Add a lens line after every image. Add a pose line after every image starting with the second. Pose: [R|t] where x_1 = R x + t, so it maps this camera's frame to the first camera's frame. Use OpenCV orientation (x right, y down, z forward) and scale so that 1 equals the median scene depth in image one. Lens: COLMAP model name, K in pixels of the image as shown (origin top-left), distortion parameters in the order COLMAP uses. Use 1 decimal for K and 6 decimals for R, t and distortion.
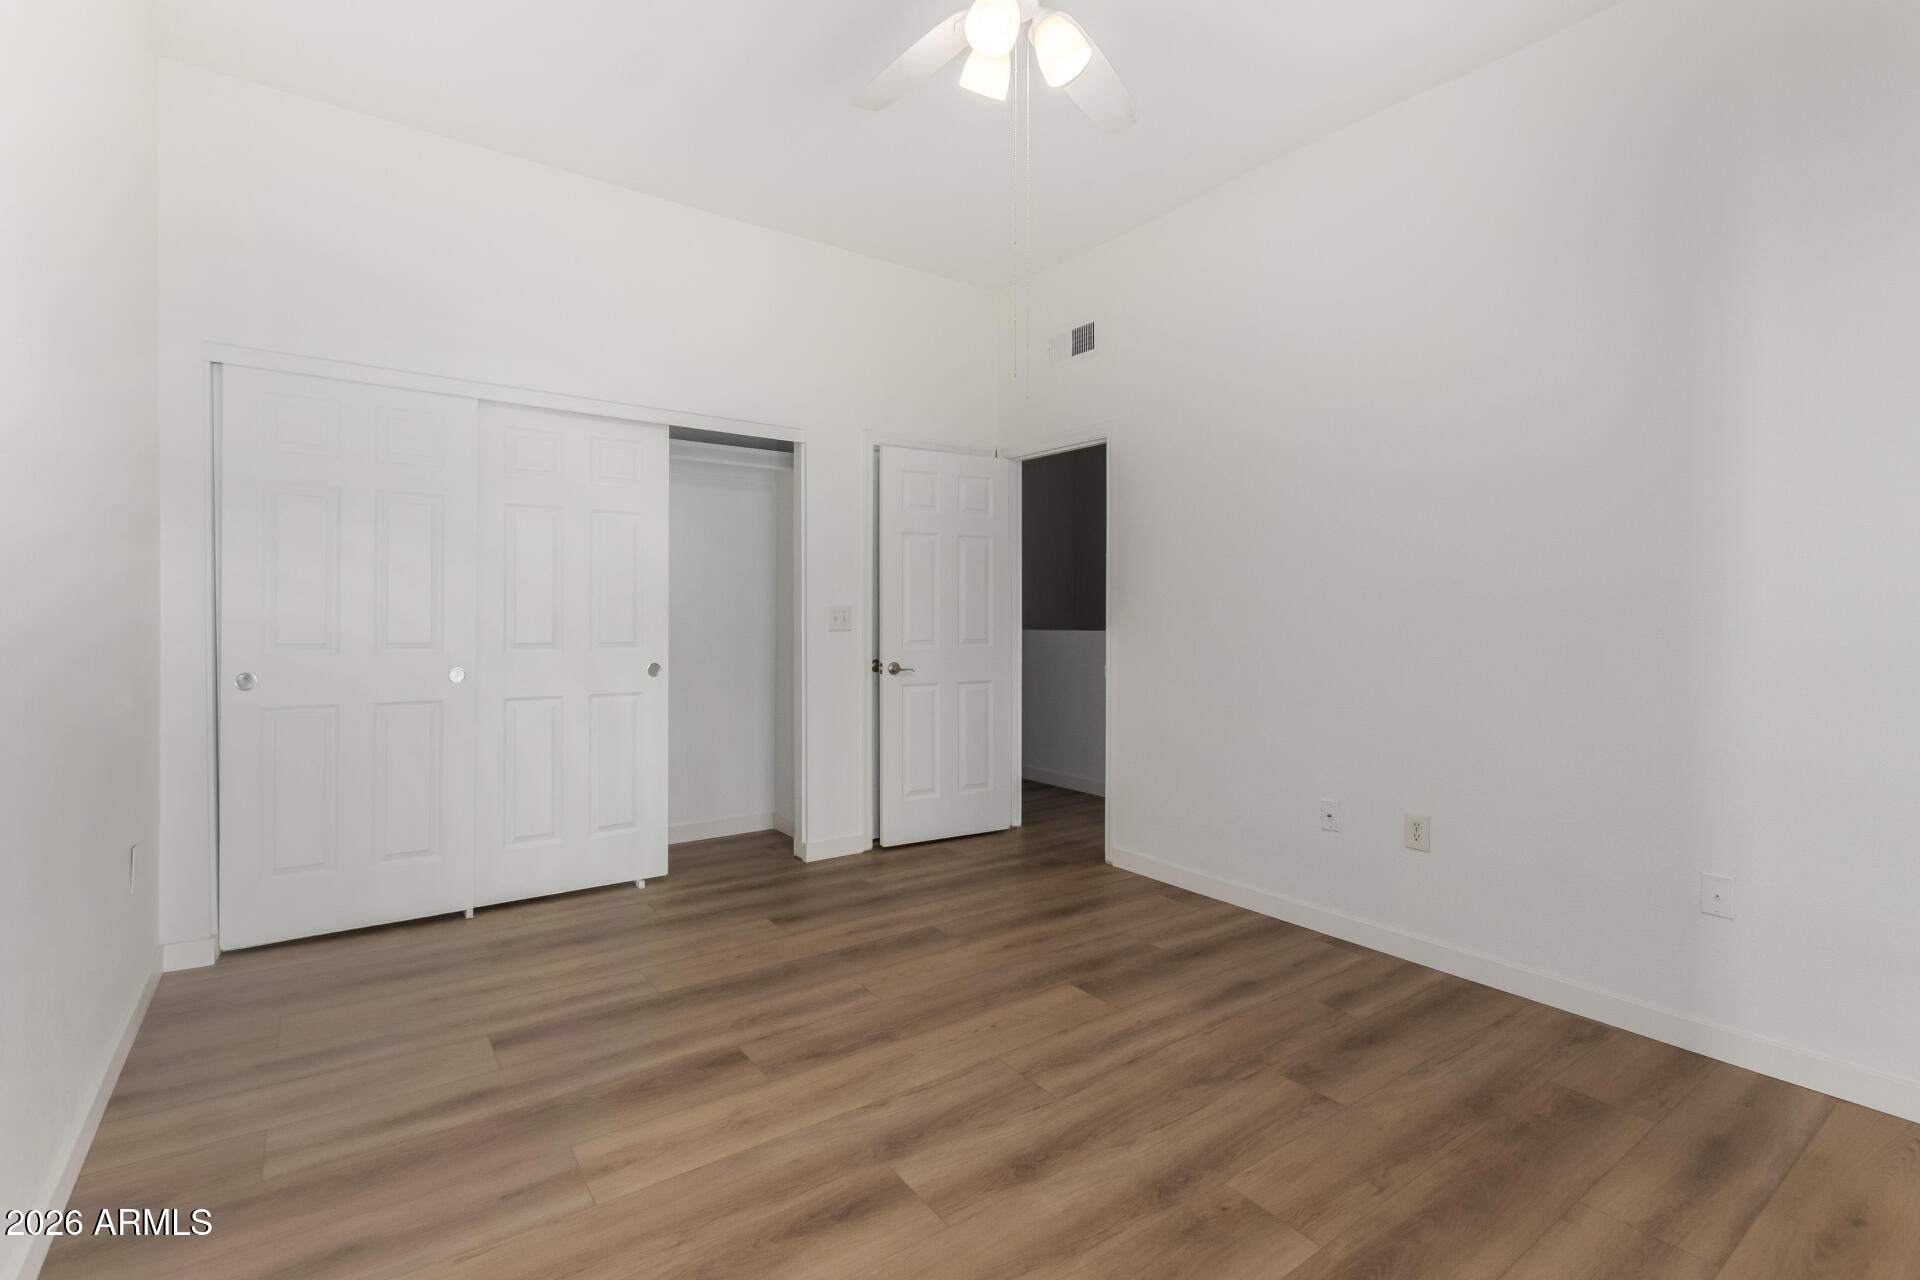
lens RADIAL K [[880.9, 0, 958.6], [0, 880.9, 624.4], [0, 0, 1]] dist [0.008325, -0.002407]
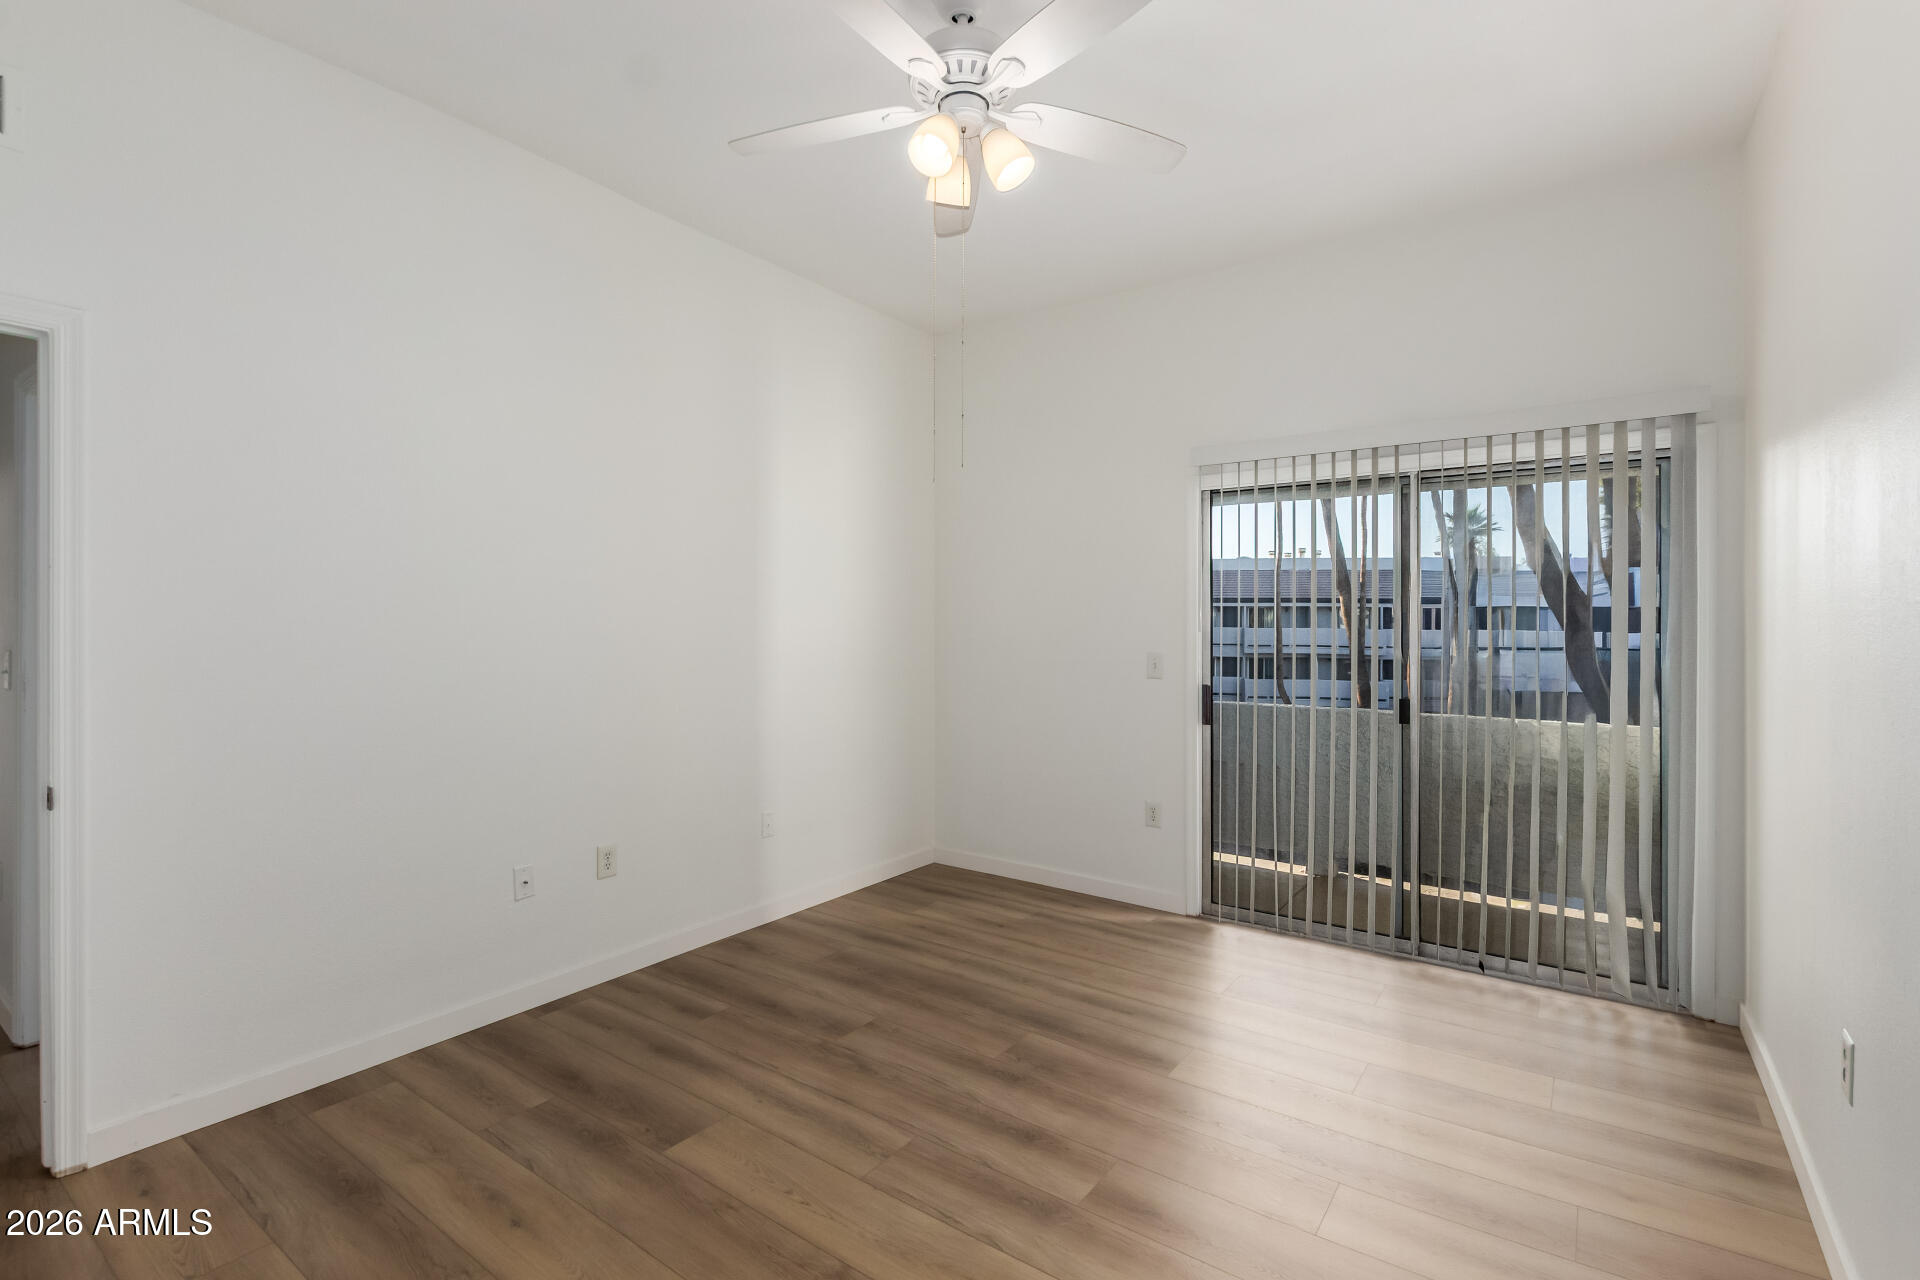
lens RADIAL K [[880.9, 0, 969.8], [0, 880.9, 634.5], [0, 0, 1]] dist [0.008325, -0.002407]
pose [[-0.323172, -0.015043, 0.946221, -0.745766], [0.005017, 0.999832, 0.017609, -0.071948], [-0.946327, 0.010438, -0.323042, 1.048324]]
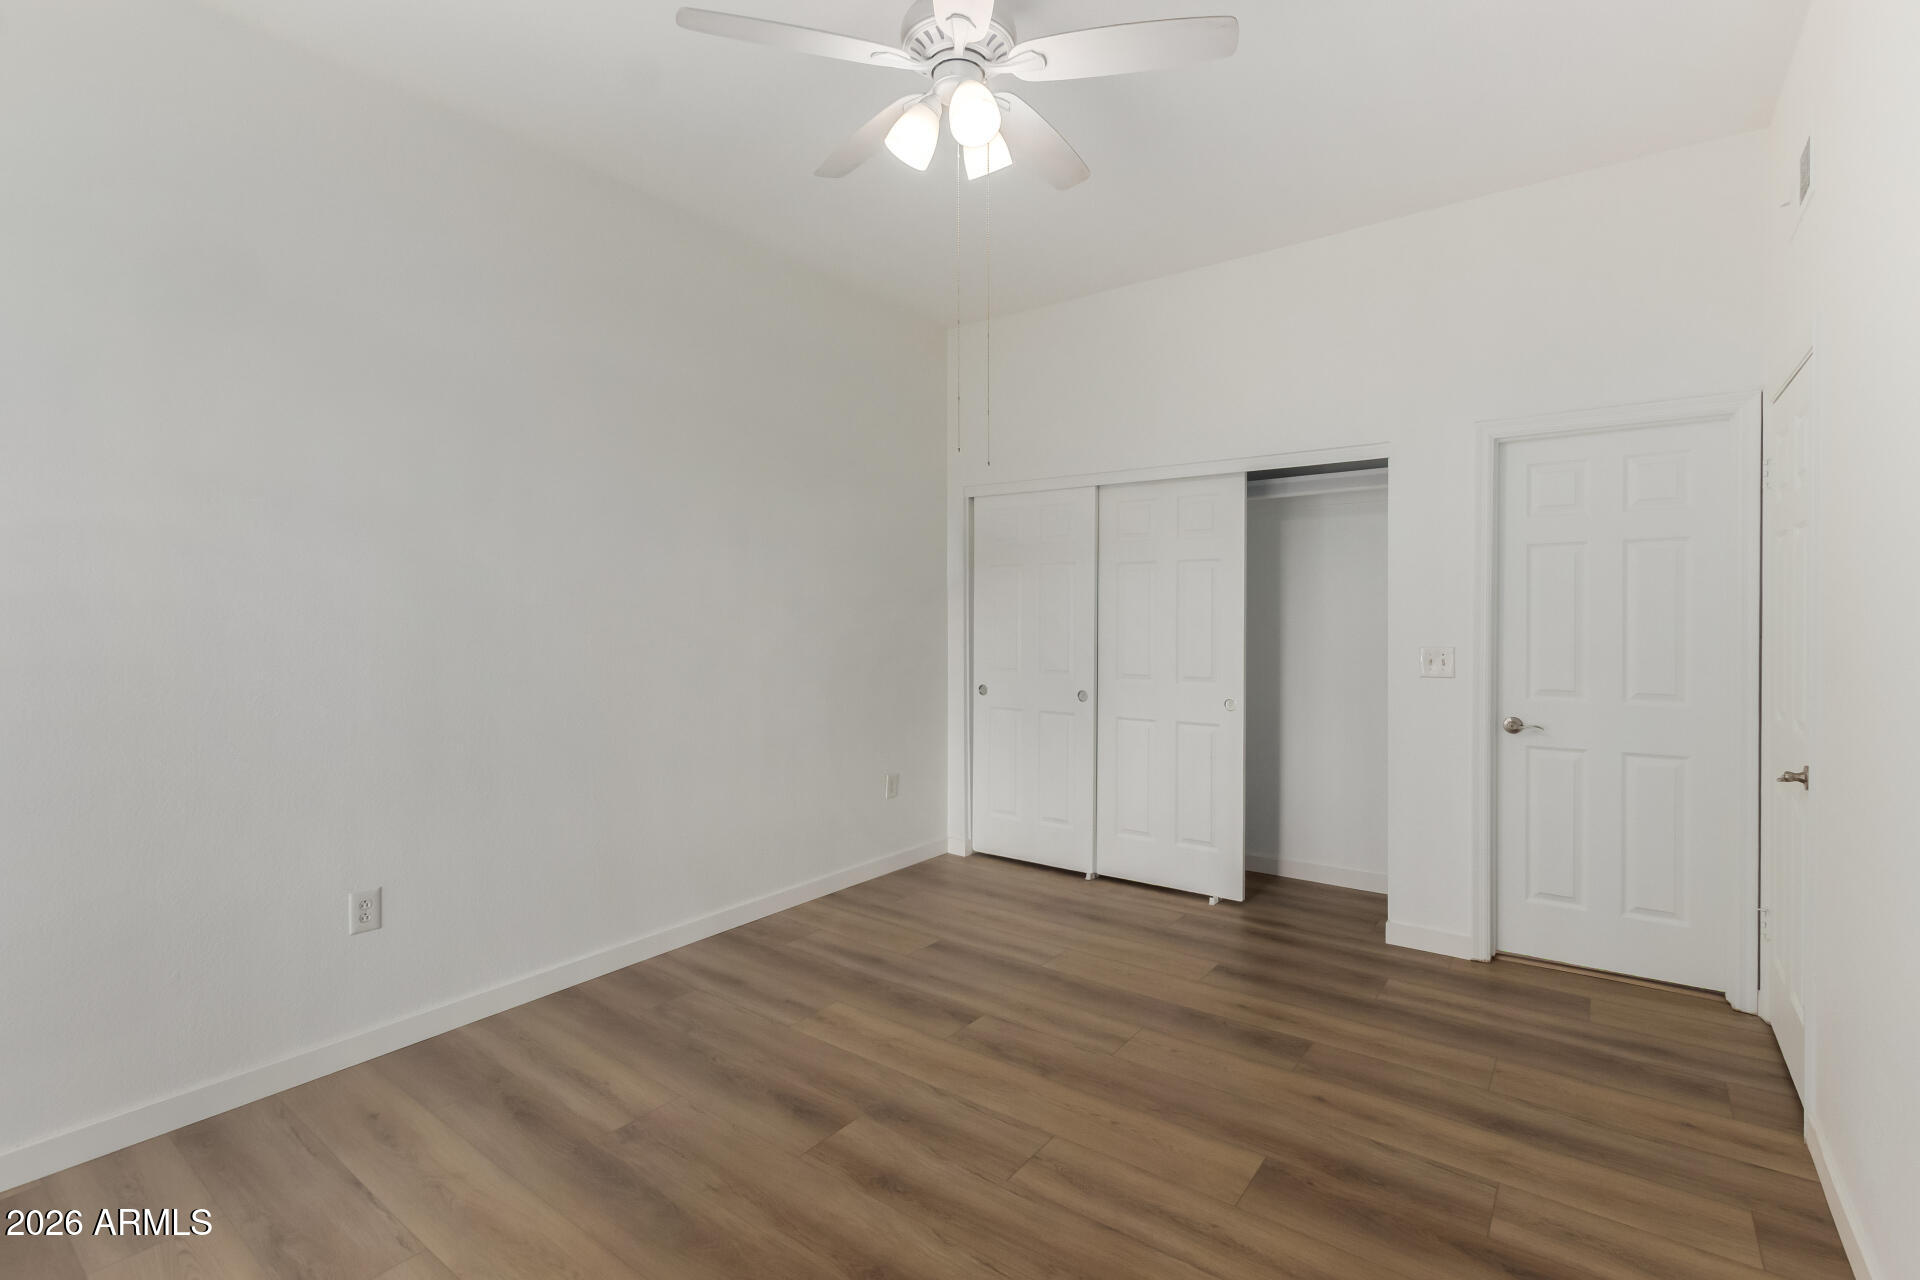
lens RADIAL K [[880.9, 0, 970.4], [0, 880.9, 632.5], [0, 0, 1]] dist [0.008325, -0.002407]
pose [[0.299075, 0.008579, -0.954191, 0.827940], [-0.006226, 0.999956, 0.007039, -0.059254], [0.954209, 0.003836, 0.299115, 0.551085]]
